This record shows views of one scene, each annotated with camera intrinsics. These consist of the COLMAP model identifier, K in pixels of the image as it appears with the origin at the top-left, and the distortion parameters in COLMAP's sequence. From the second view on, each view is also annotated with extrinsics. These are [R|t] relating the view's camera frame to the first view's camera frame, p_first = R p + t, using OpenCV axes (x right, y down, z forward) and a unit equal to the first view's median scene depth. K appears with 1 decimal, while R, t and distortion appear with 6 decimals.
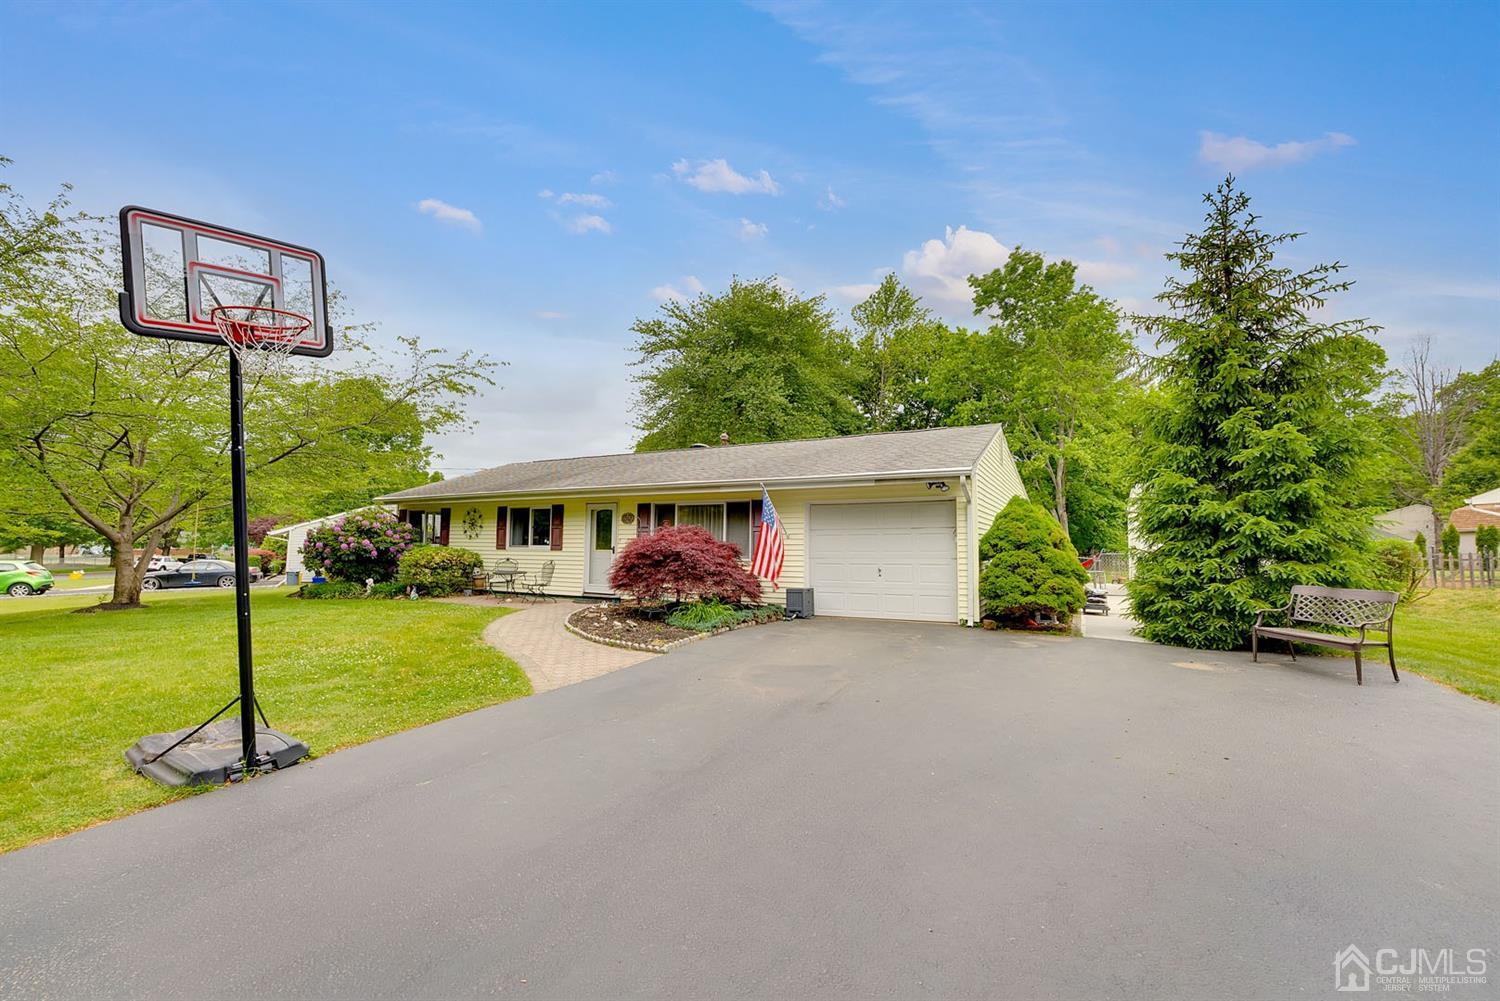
lens RADIAL K [[625.0, 0, 746.5], [0, 625.0, 500.6], [0, 0, 1]] dist [-0.020501, 0.000011]
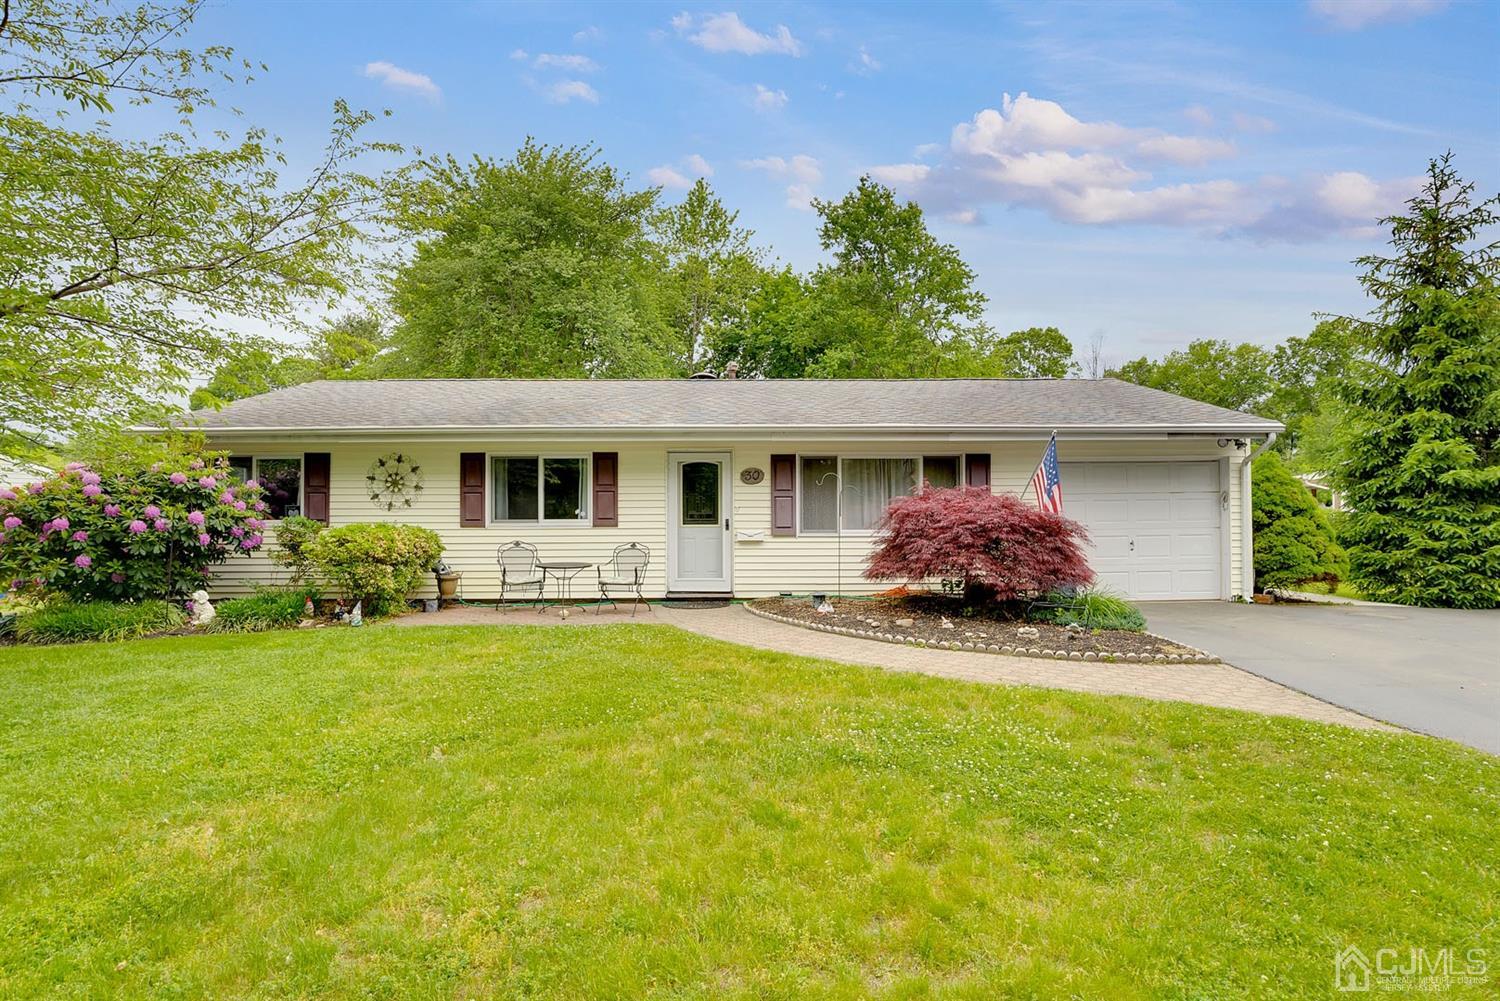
lens RADIAL K [[751.0, 0, 755.7], [0, 751.0, 505.4], [0, 0, 1]] dist [-0.004868, -0.000688]
pose [[0.871798, -0.002544, 0.489859, -0.517844], [-0.024991, 0.998453, 0.049661, 0.017860], [-0.489228, -0.055536, 0.870386, 0.274644]]
